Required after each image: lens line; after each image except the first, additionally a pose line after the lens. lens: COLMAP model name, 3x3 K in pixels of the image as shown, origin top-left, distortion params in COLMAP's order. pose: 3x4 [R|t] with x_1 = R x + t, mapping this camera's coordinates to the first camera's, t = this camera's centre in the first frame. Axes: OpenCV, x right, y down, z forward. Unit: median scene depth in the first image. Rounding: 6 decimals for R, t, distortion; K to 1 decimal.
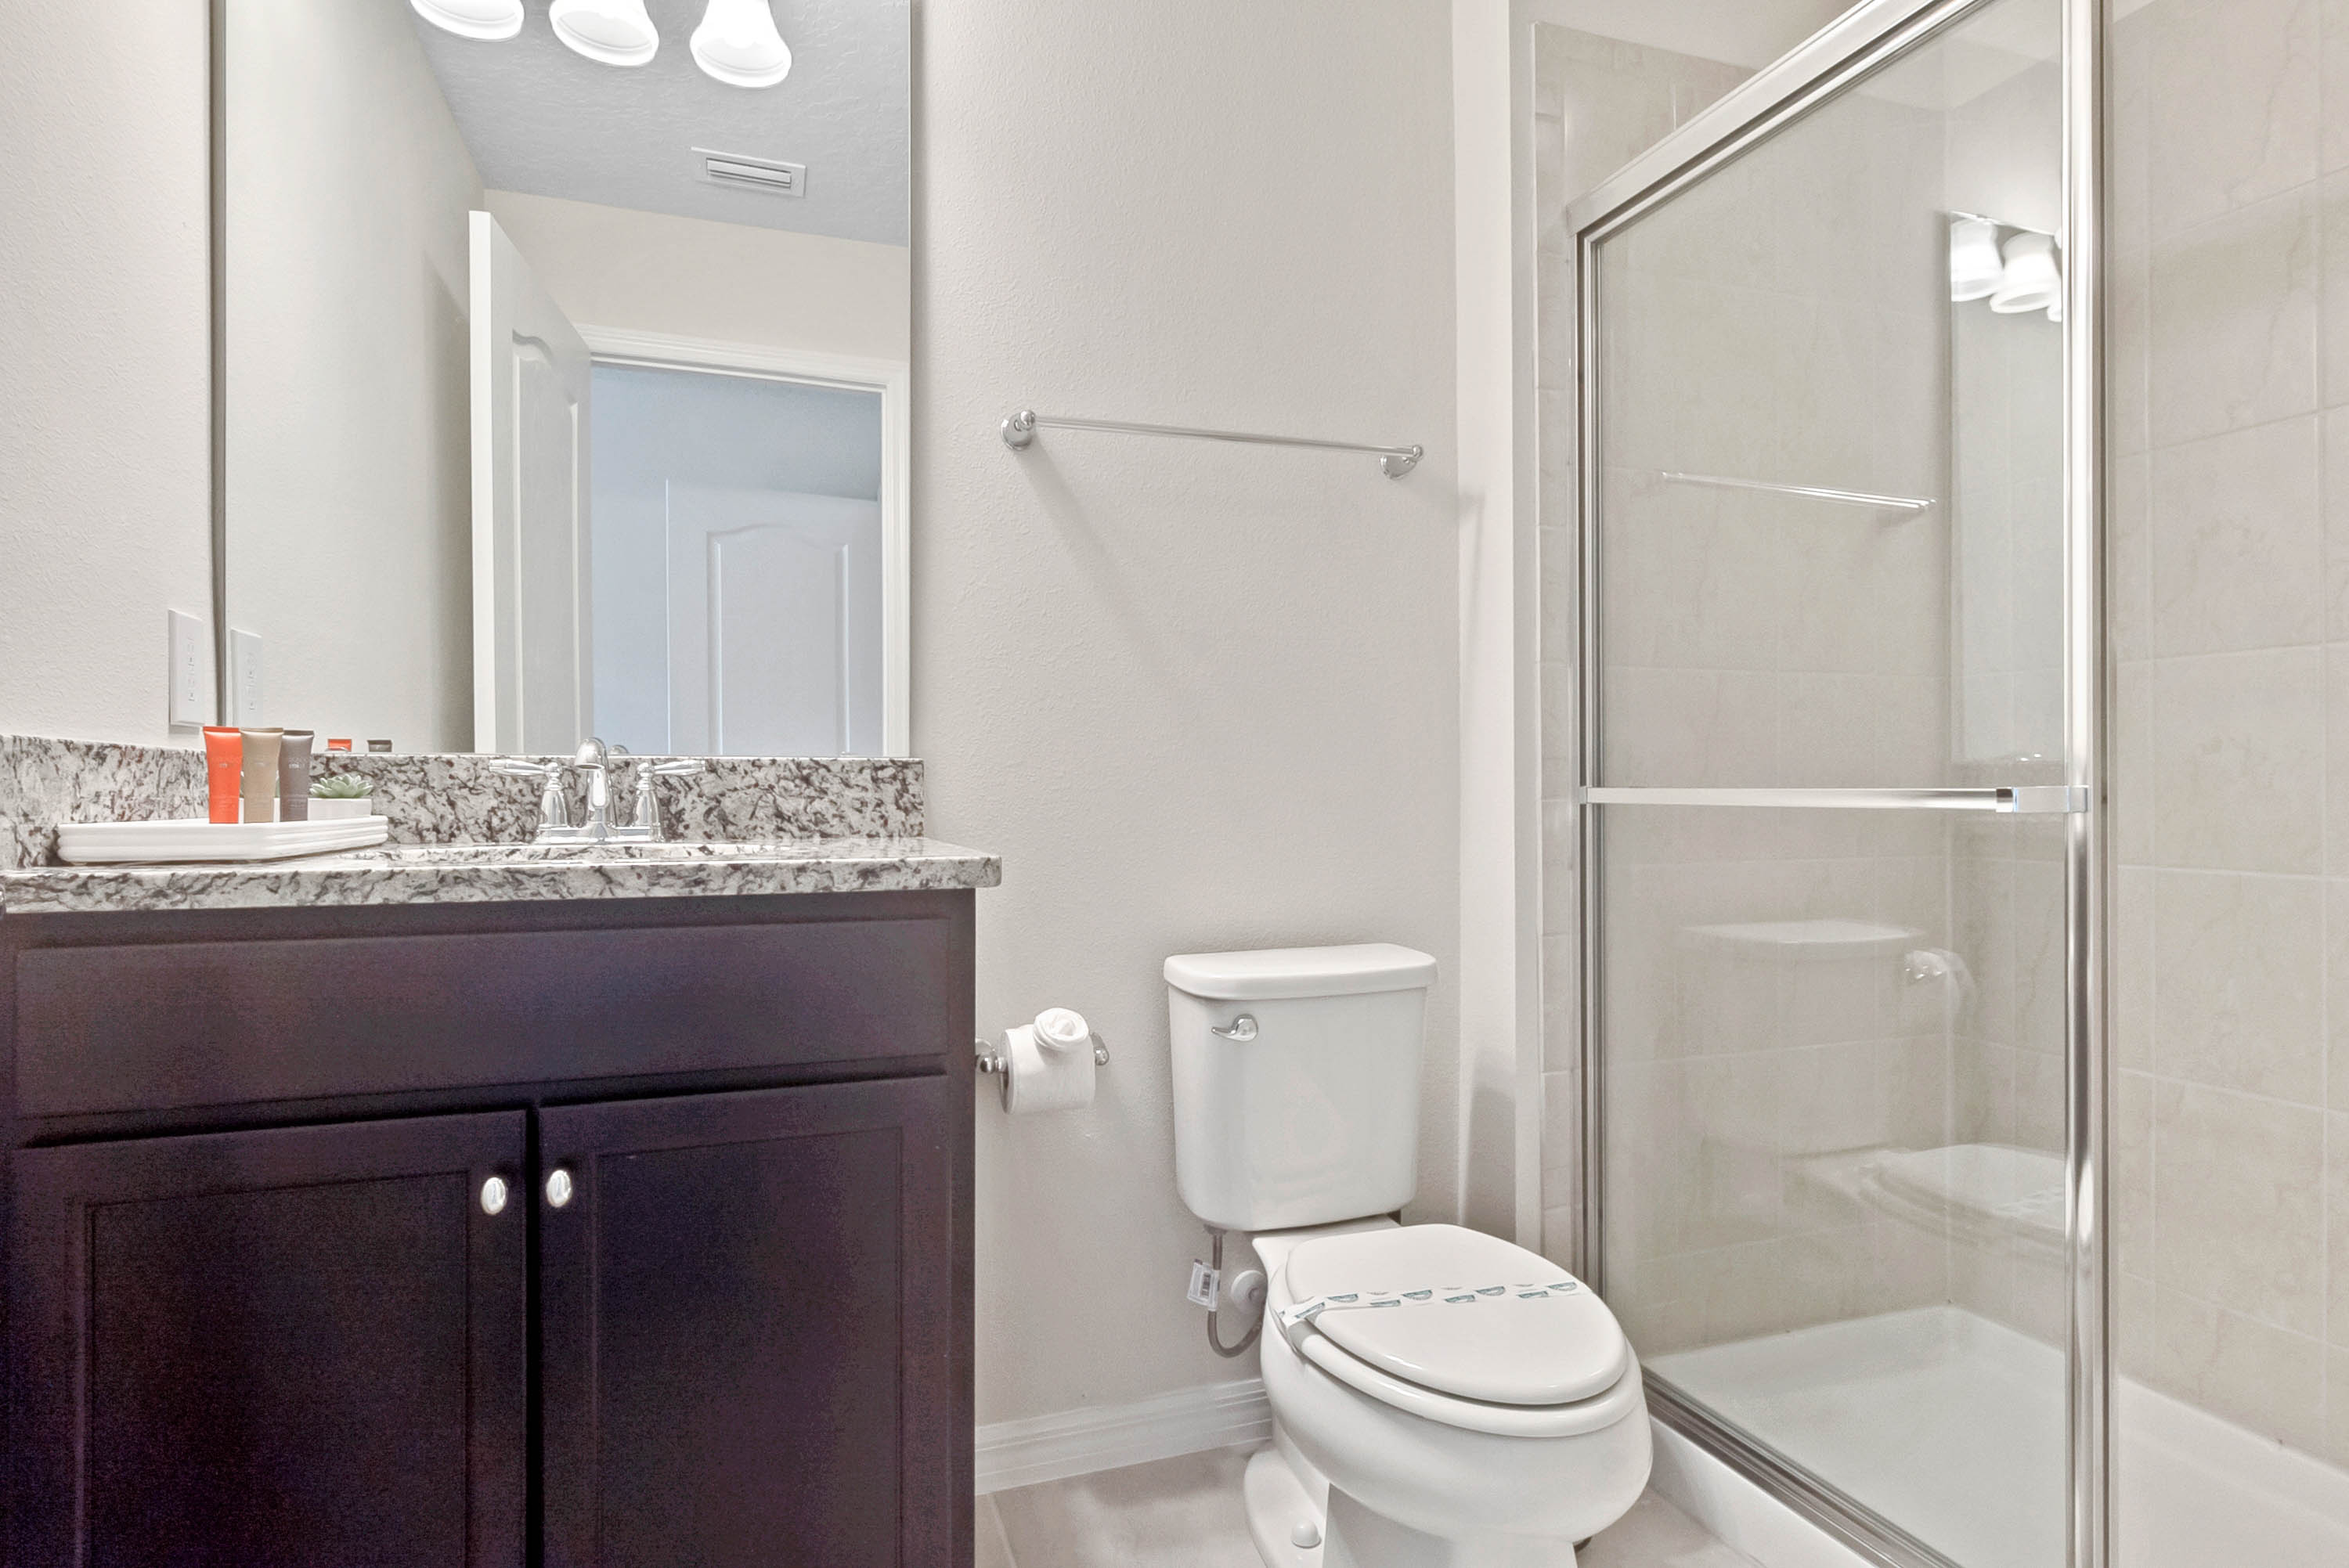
lens RADIAL K [[1247.6, 0, 1162.5], [0, 1247.6, 774.3], [0, 0, 1]] dist [0.005242, -0.000044]
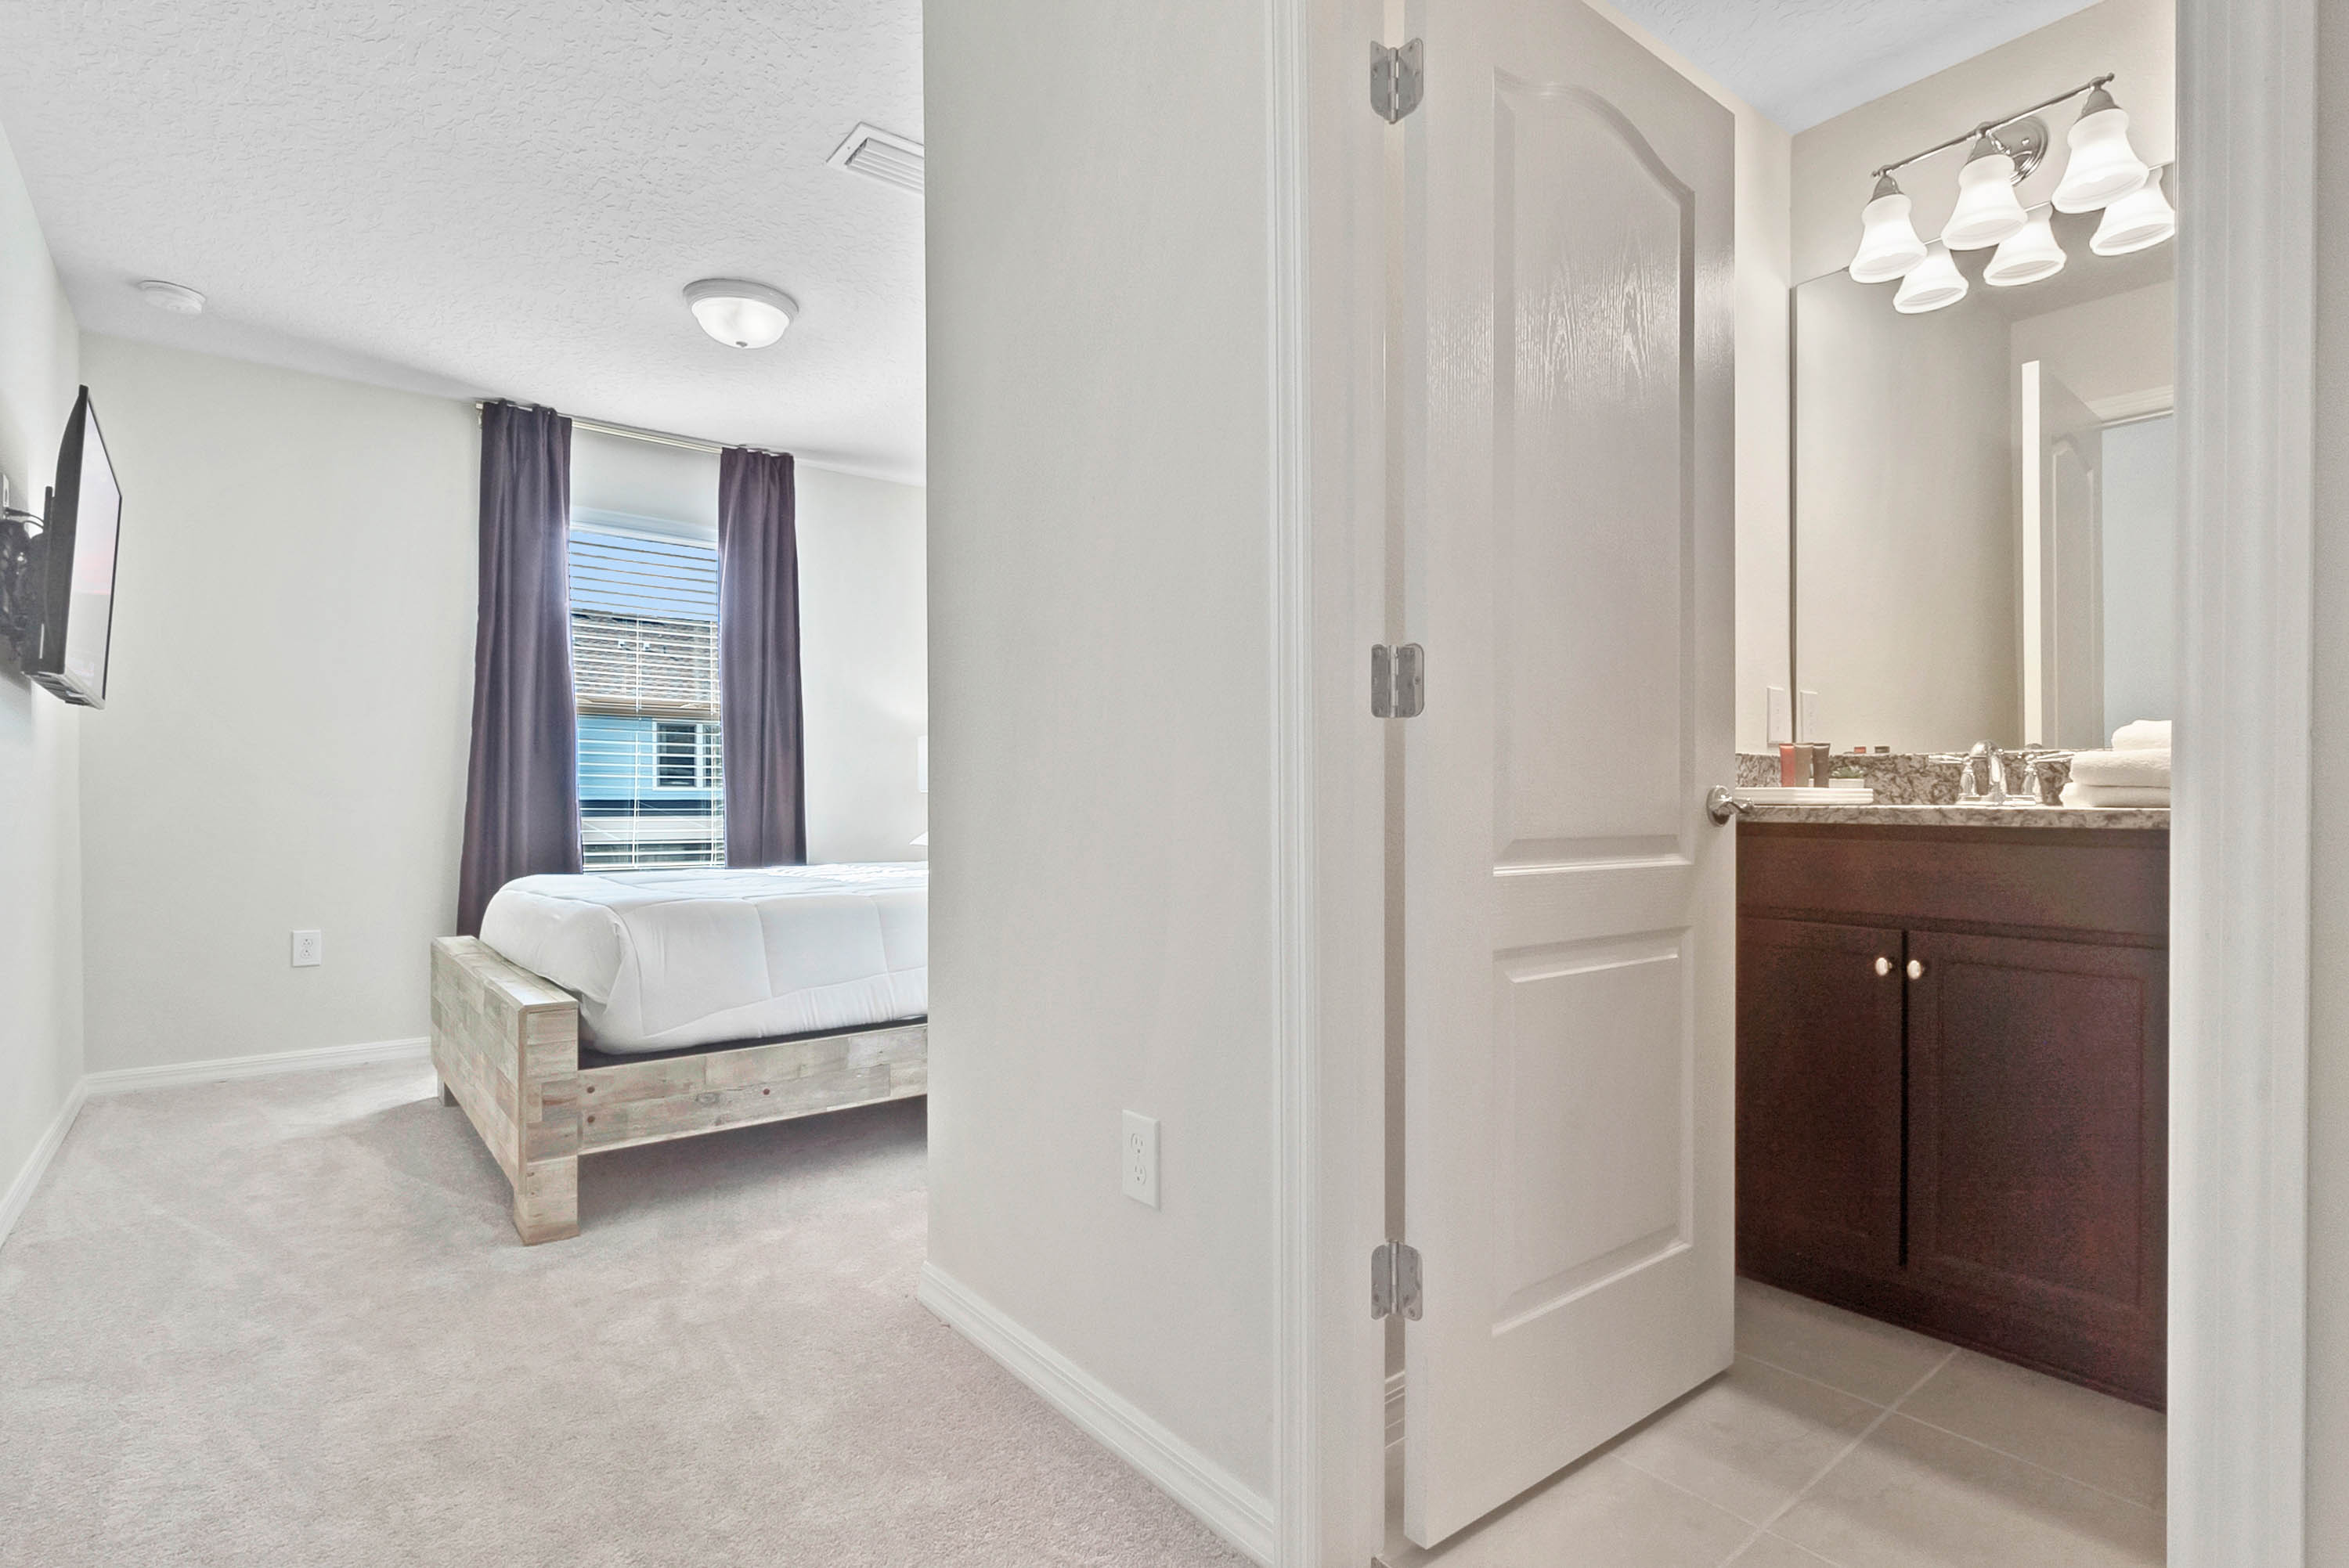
lens RADIAL K [[1123.2, 0, 1177.4], [0, 1123.2, 796.0], [0, 0, 1]] dist [-0.003563, -0.001330]
pose [[0.341076, 0.002806, -0.940031, 0.647664], [0.010307, 0.999924, 0.006725, 0.026169], [0.939979, -0.011983, 0.341022, -0.577728]]
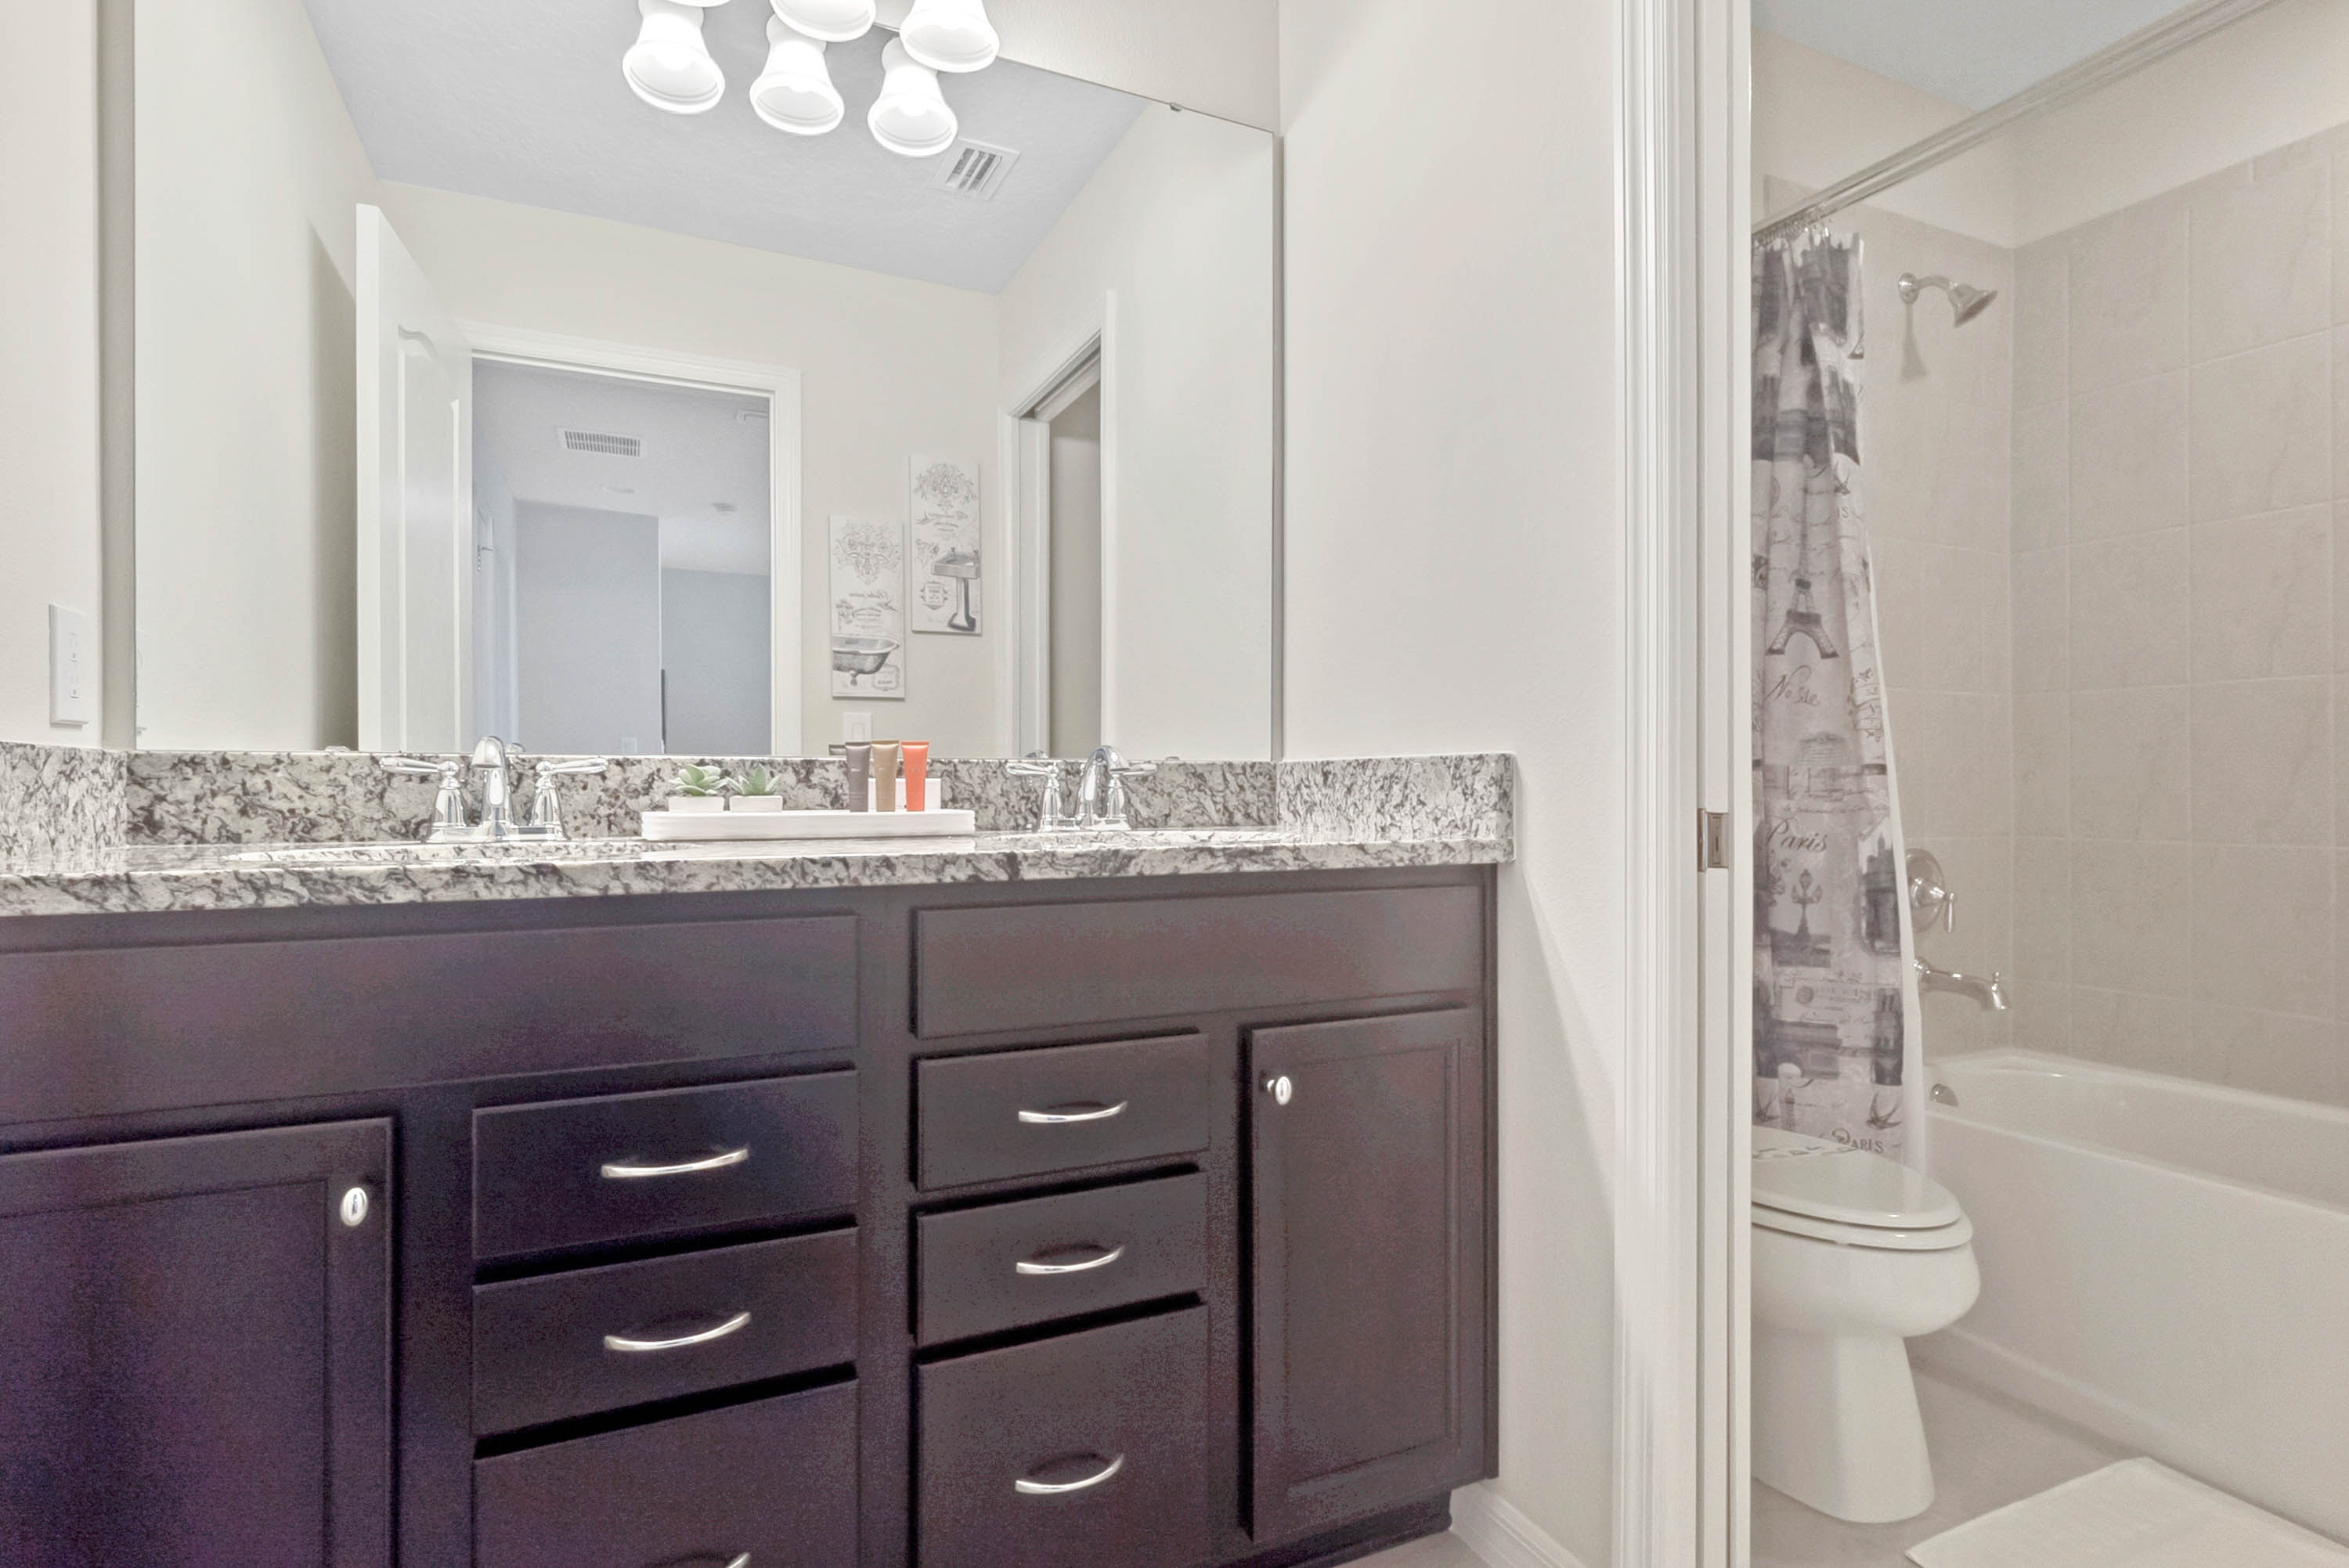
lens RADIAL K [[1226.2, 0, 1116.7], [0, 1226.2, 748.1], [0, 0, 1]] dist [-0.004052, -0.000723]
pose [[0.993218, 0.005820, 0.116123, -0.087932], [-0.003300, 0.999755, -0.021883, -0.000137], [-0.116222, 0.021351, 0.992994, -0.031118]]
